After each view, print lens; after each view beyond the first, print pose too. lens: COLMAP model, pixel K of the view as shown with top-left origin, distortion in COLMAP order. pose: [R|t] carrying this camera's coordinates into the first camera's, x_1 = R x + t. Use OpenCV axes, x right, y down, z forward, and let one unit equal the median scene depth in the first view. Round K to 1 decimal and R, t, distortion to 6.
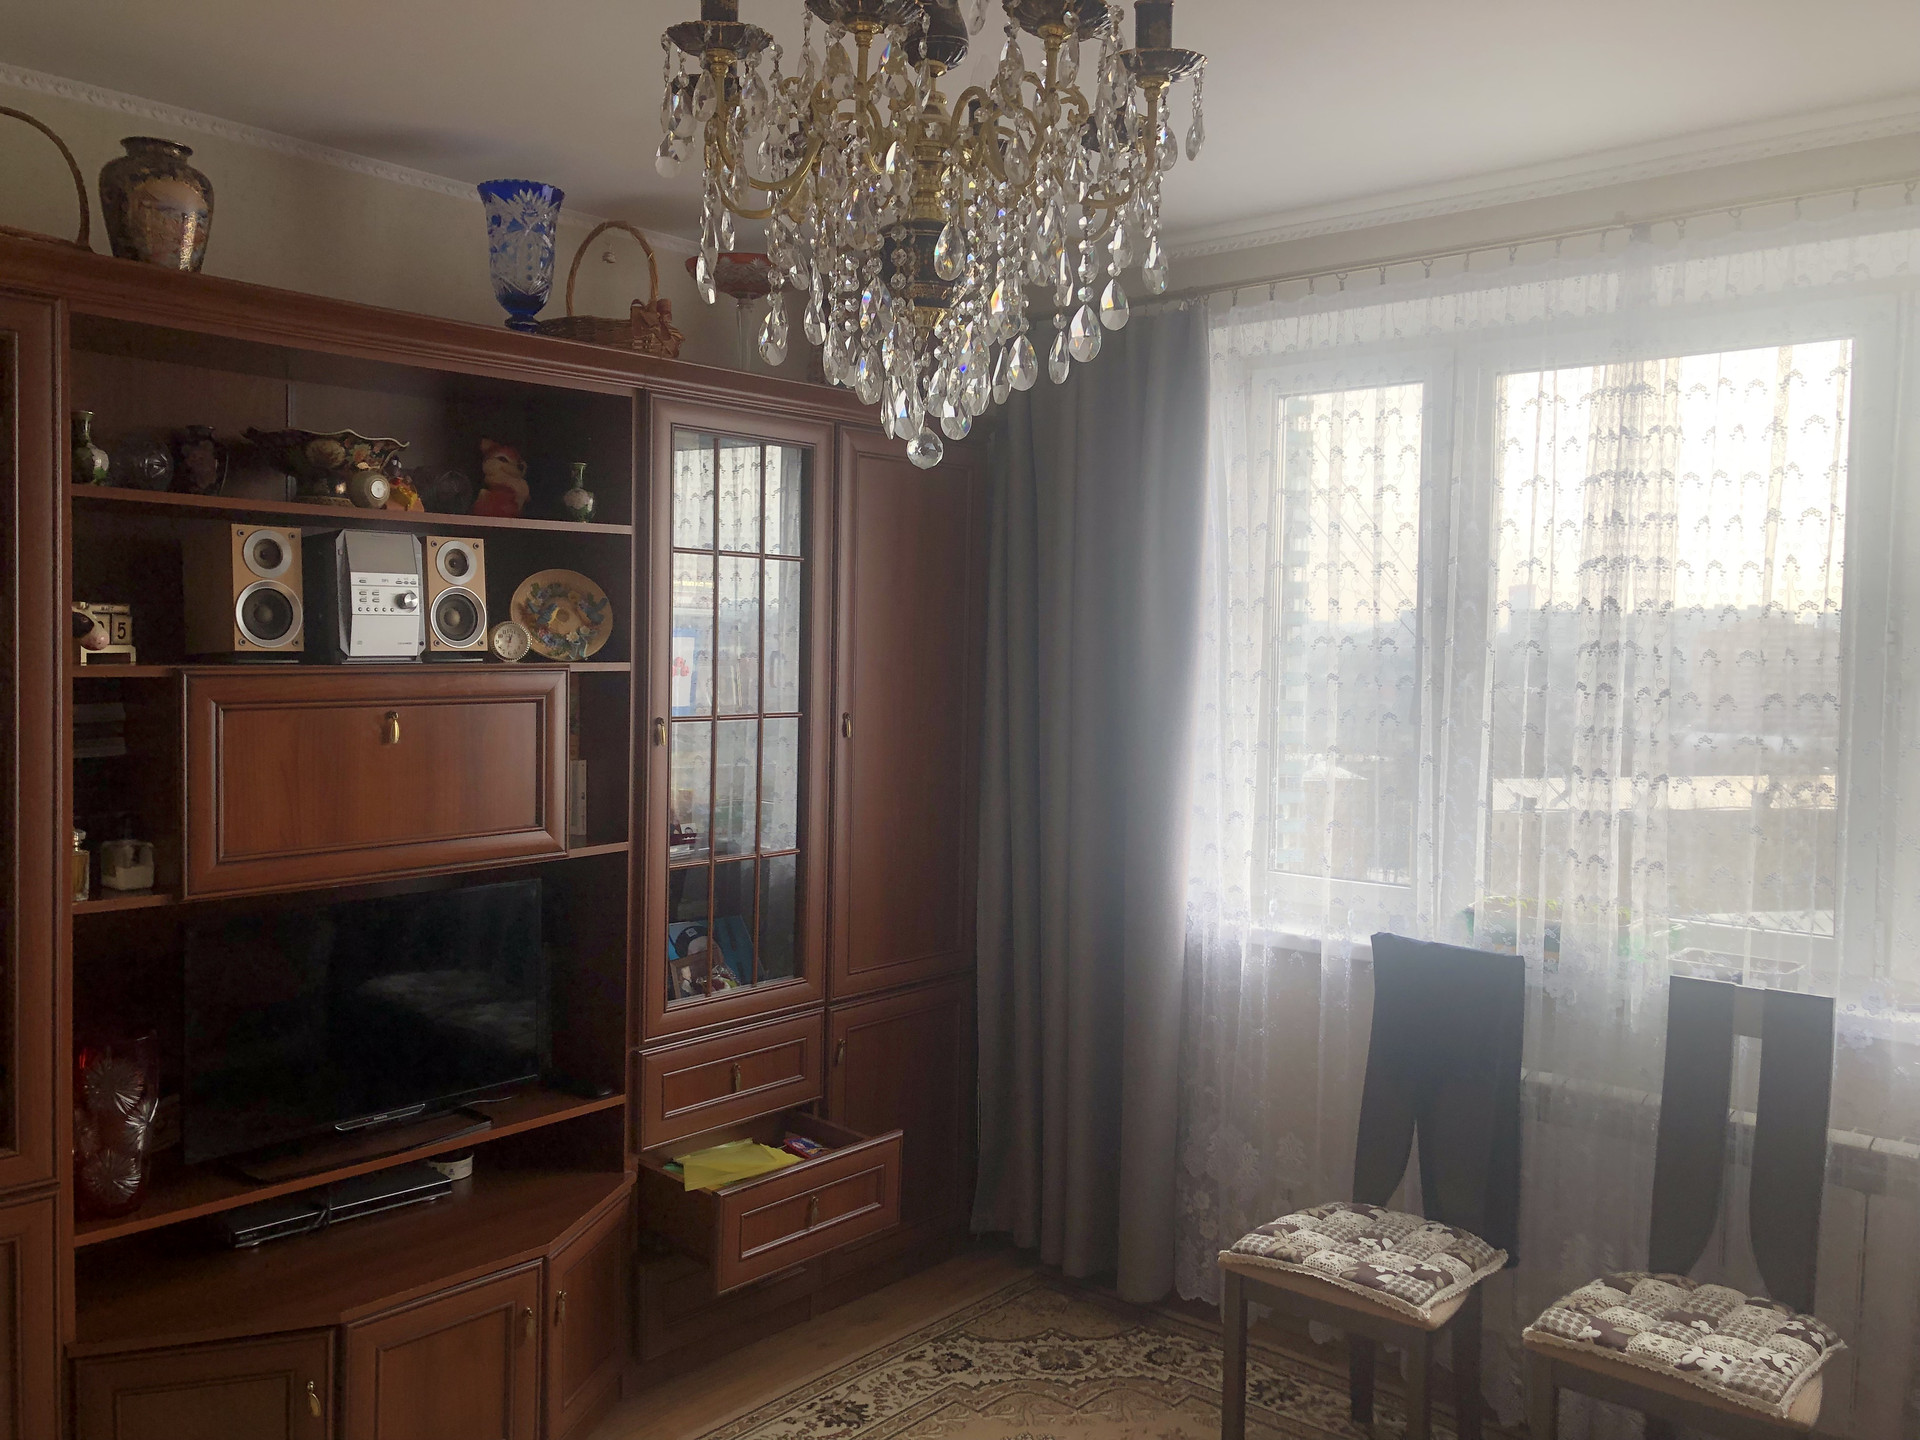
lens RADIAL K [[1576.6, 0, 962.4], [0, 1576.6, 679.3], [0, 0, 1]] dist [0.062817, -0.088415]
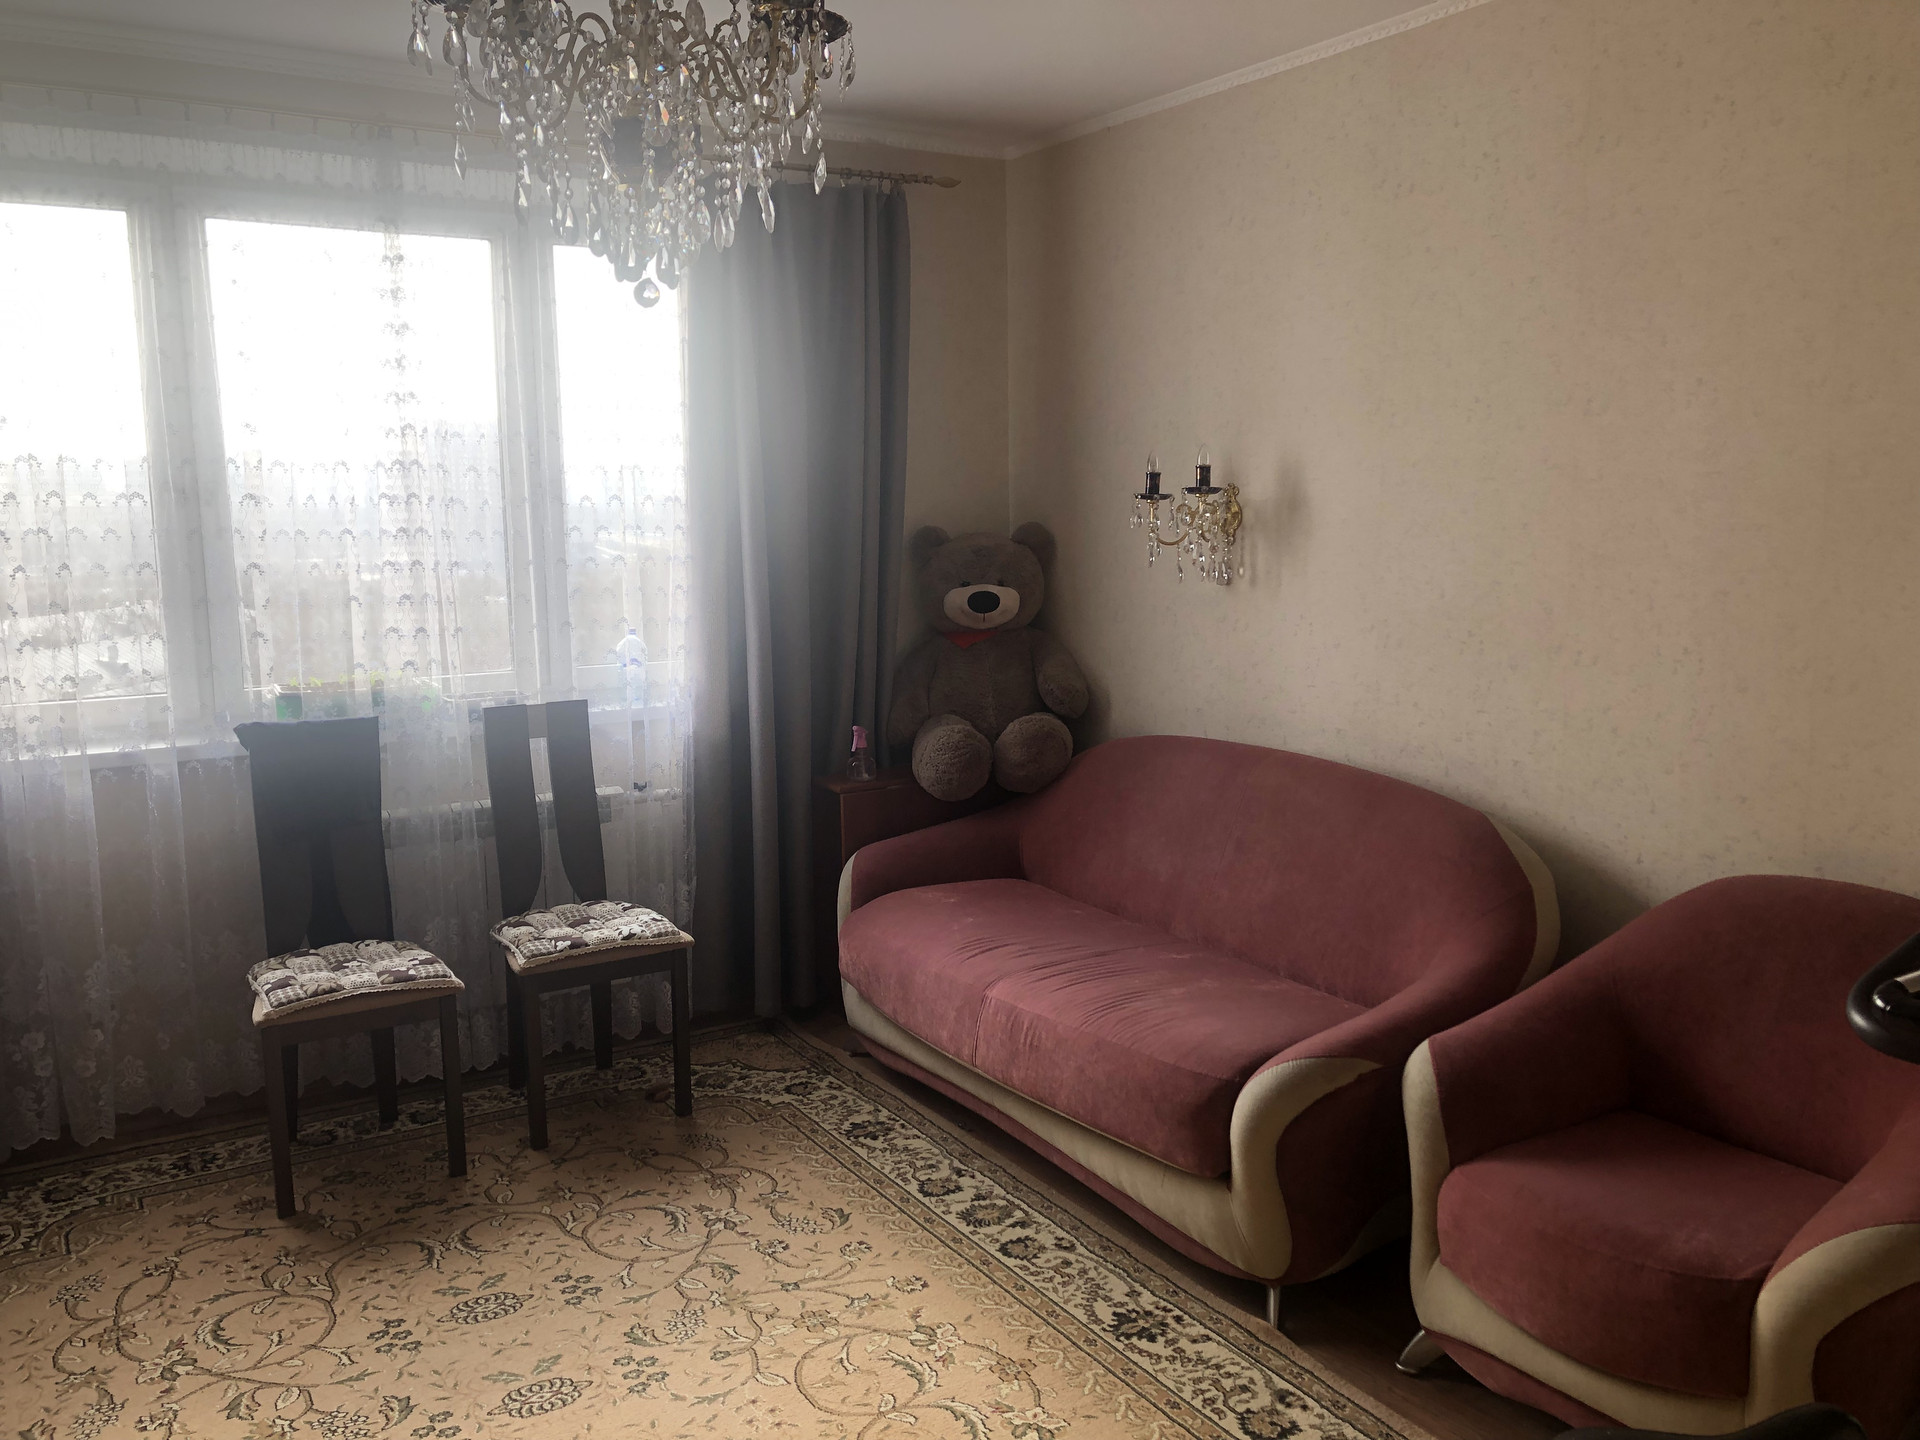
lens RADIAL K [[1576.6, 0, 962.4], [0, 1576.6, 679.3], [0, 0, 1]] dist [0.062817, -0.088415]
pose [[0.283771, -0.121106, 0.951214, -0.768312], [0.036667, 0.992637, 0.115442, 0.021416], [-0.958191, 0.002119, 0.286122, 0.231932]]
